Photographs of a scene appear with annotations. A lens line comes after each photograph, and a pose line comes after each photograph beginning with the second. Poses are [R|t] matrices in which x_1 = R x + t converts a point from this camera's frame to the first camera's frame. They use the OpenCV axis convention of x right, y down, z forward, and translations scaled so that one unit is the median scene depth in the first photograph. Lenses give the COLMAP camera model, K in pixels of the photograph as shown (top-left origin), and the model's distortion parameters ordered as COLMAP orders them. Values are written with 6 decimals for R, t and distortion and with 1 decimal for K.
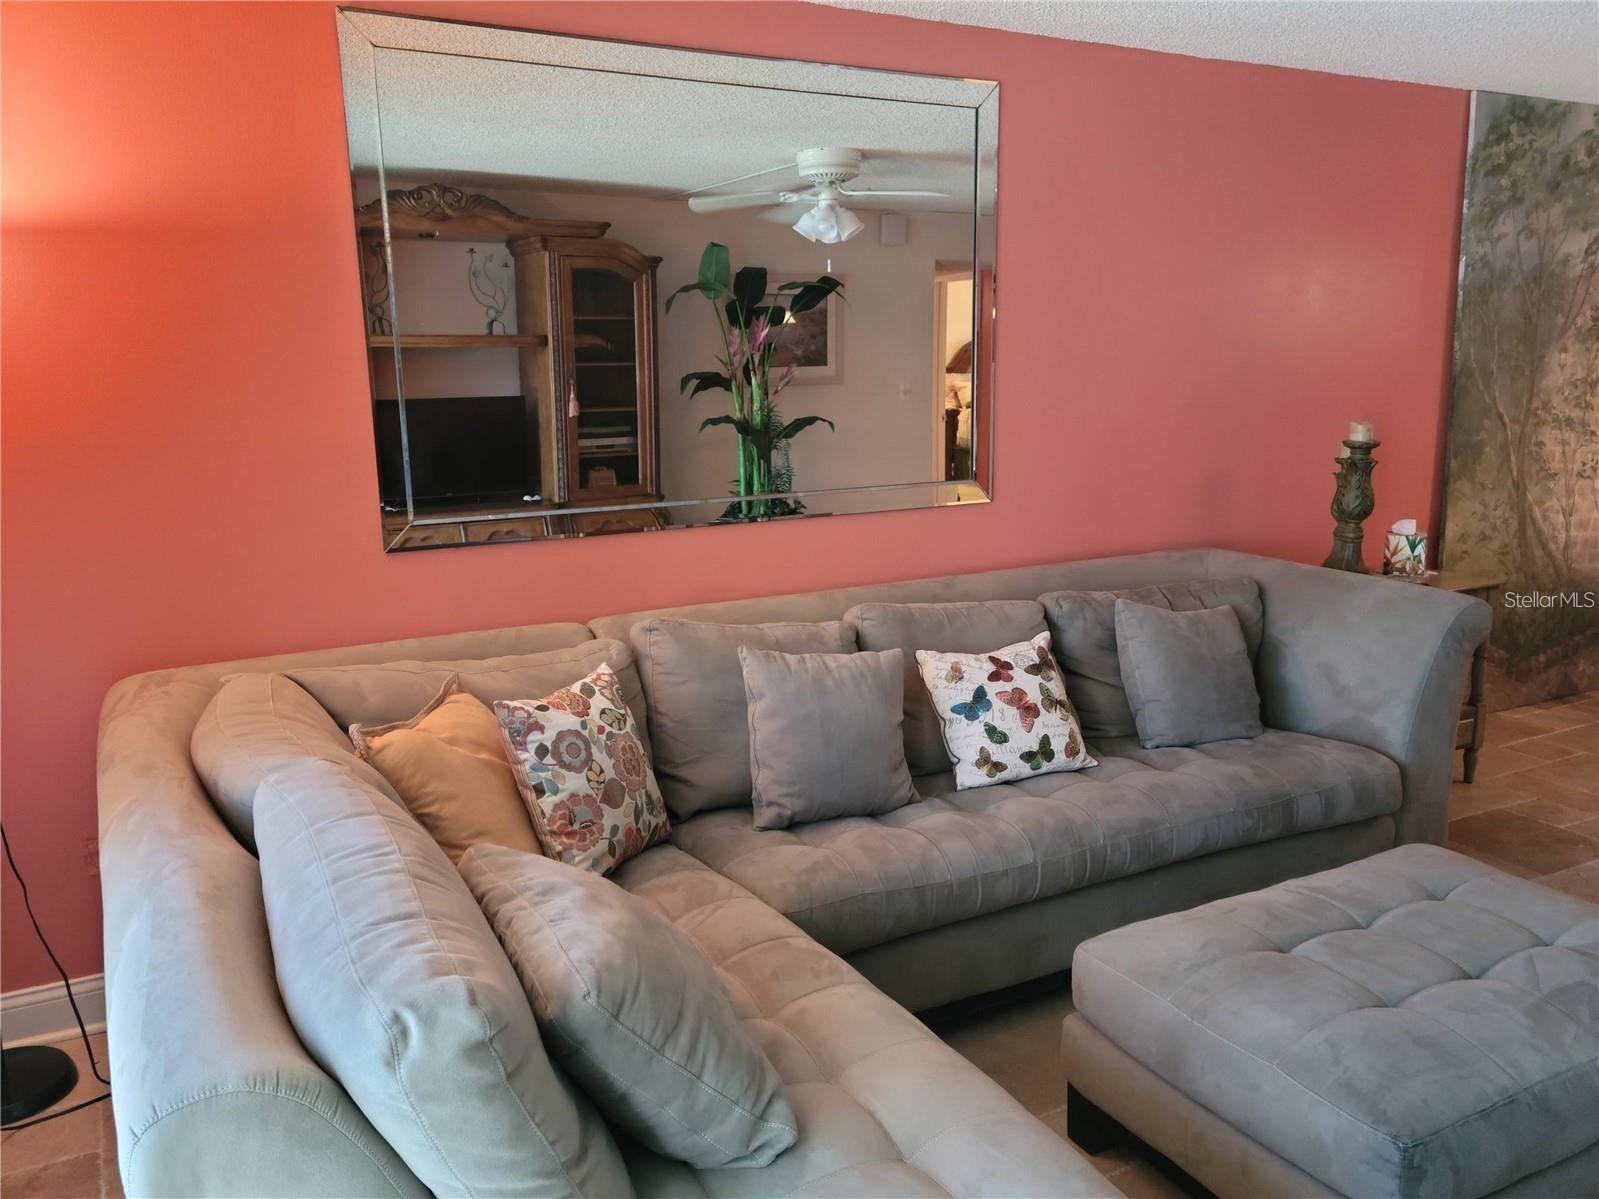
lens RADIAL K [[1265.0, 0, 795.6], [0, 1265.0, 595.3], [0, 0, 1]] dist [0.093746, -0.102967]
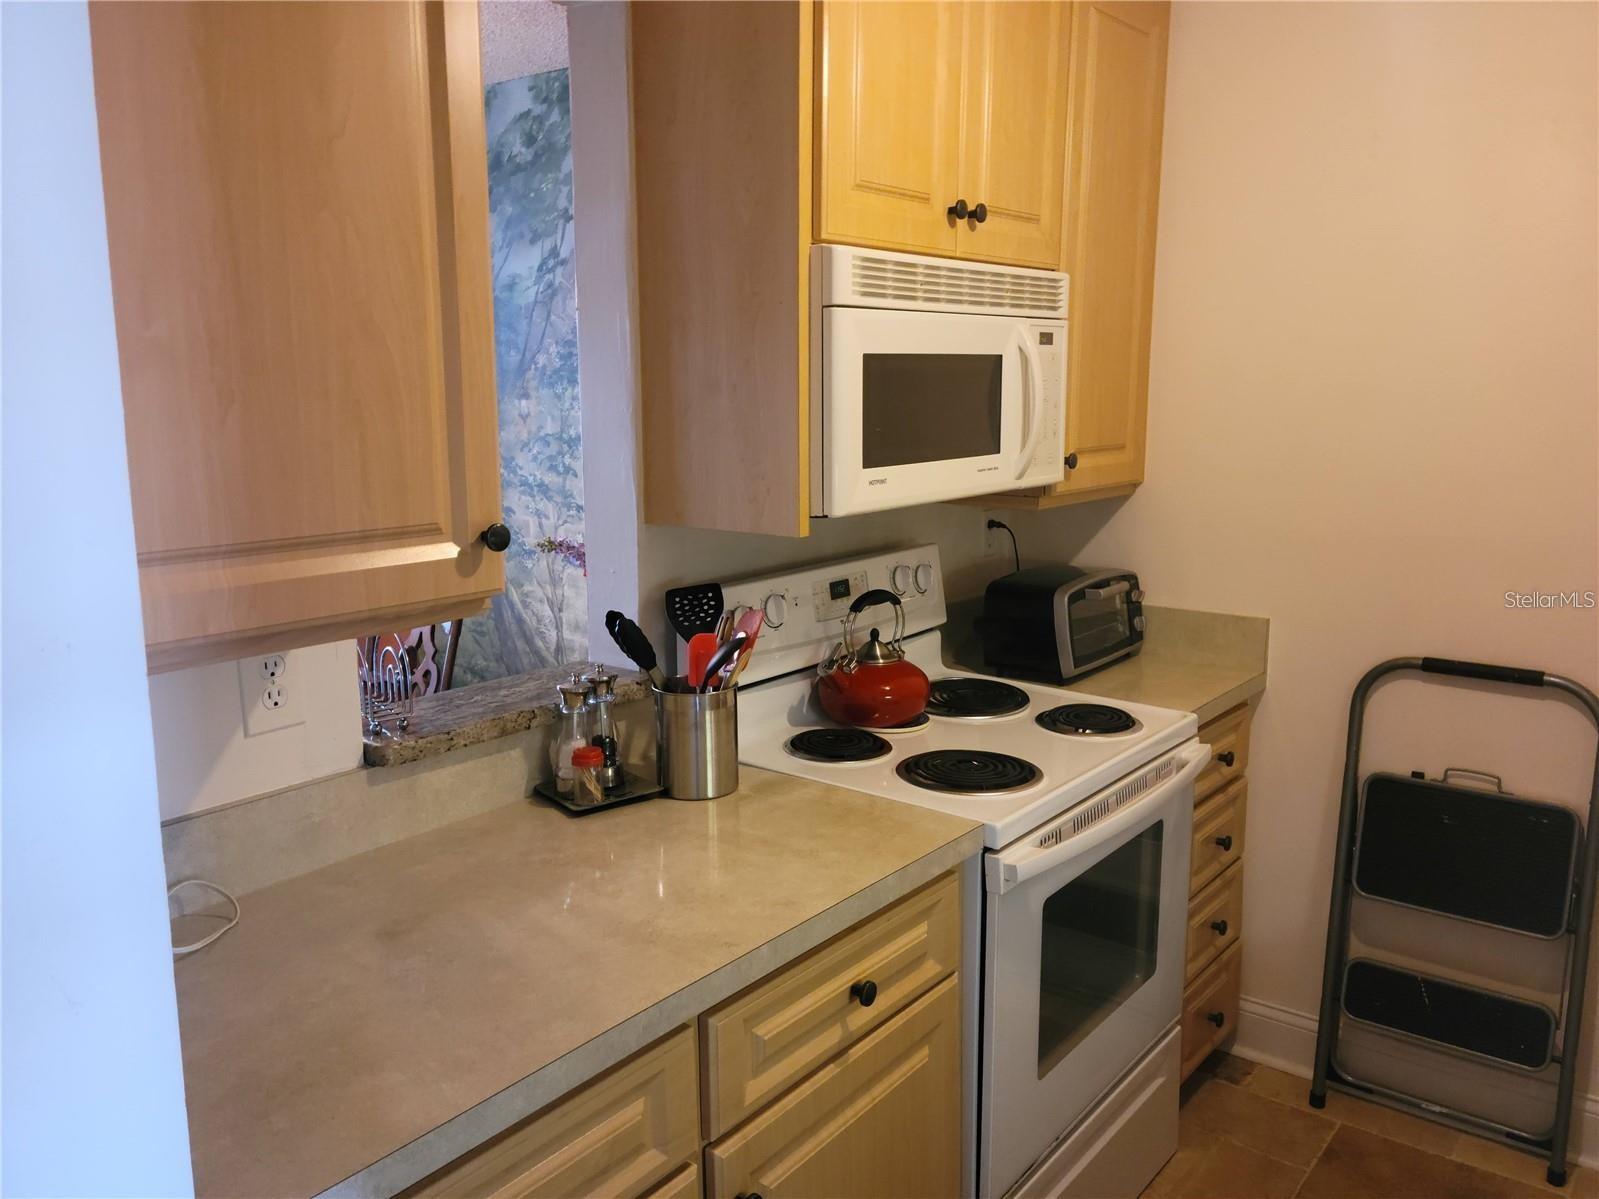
lens RADIAL K [[1265.0, 0, 798.0], [0, 1265.0, 596.2], [0, 0, 1]] dist [0.093746, -0.102967]
pose [[0.388719, 0.167411, -0.906019, 1.399001], [-0.171845, 0.979272, 0.107218, -0.183585], [0.905189, 0.114017, 0.409431, 0.852280]]
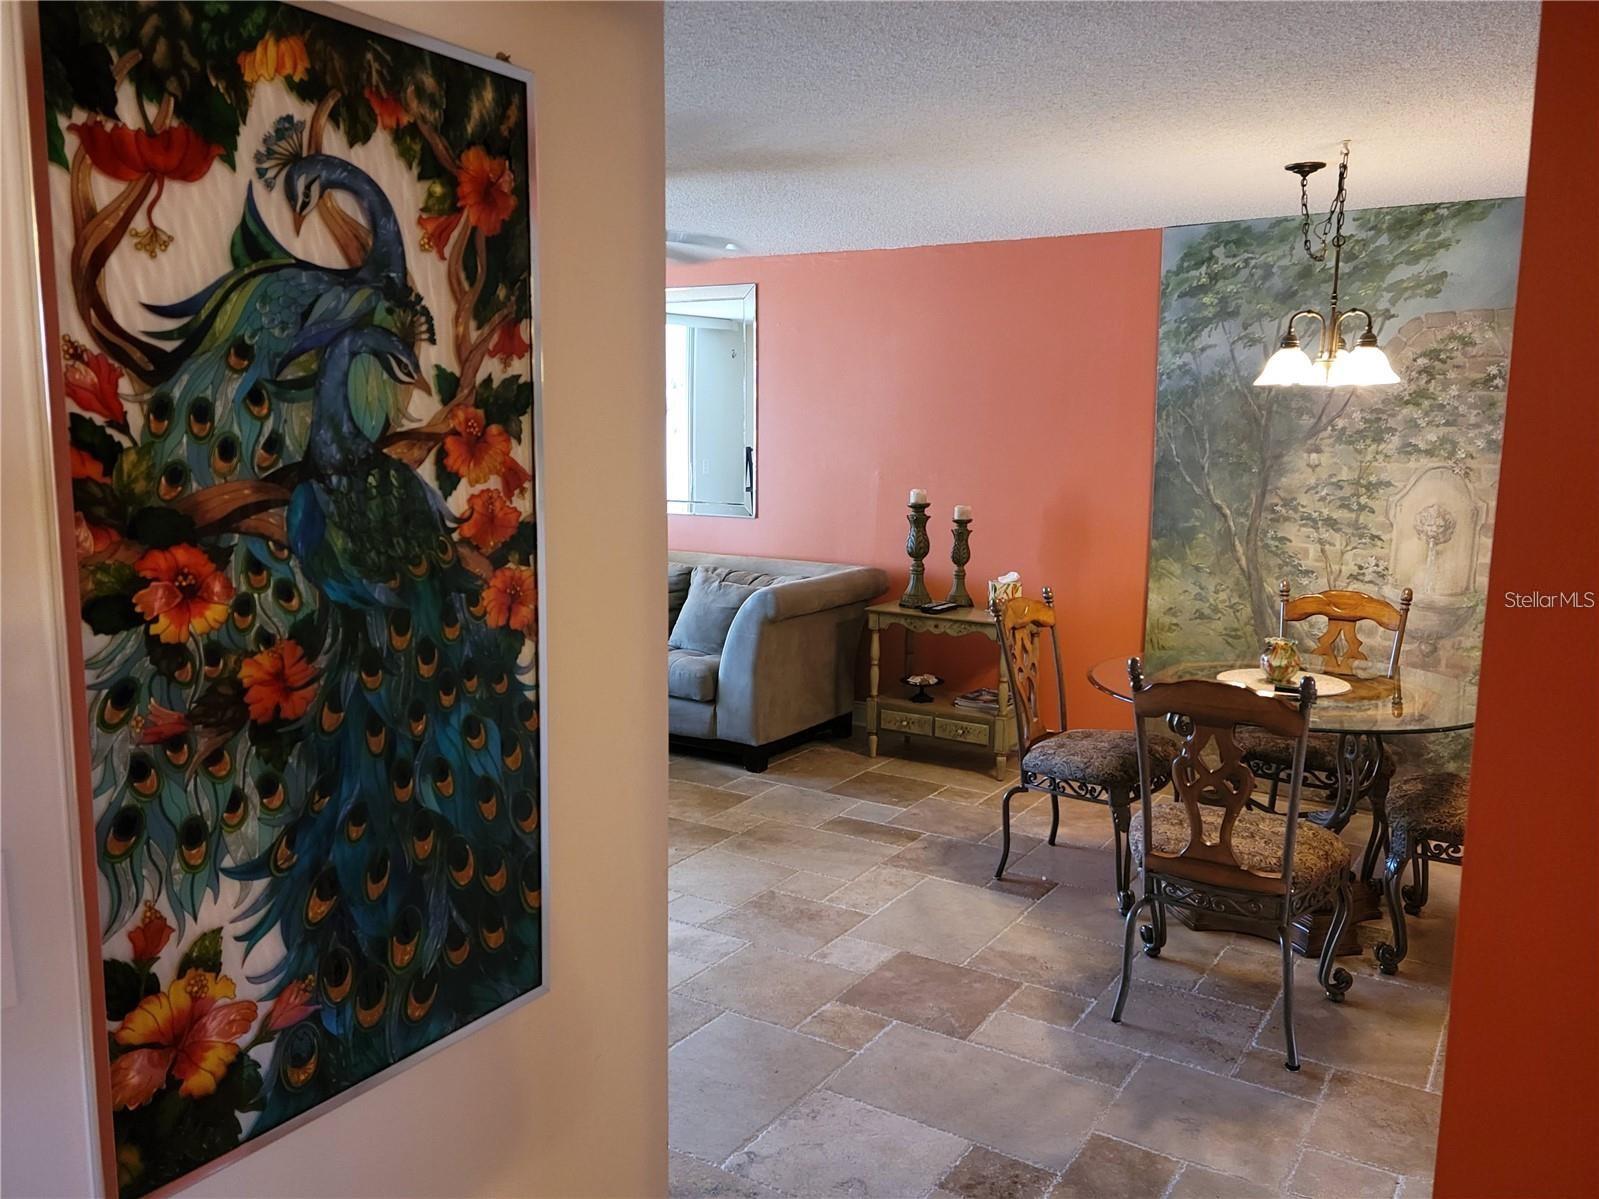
lens RADIAL K [[1265.0, 0, 791.2], [0, 1265.0, 603.7], [0, 0, 1]] dist [0.093746, -0.102967]
pose [[0.462101, 0.144079, -0.875045, 1.317766], [-0.181655, 0.981170, 0.065623, -0.062778], [0.868023, 0.128632, 0.479572, 0.170283]]
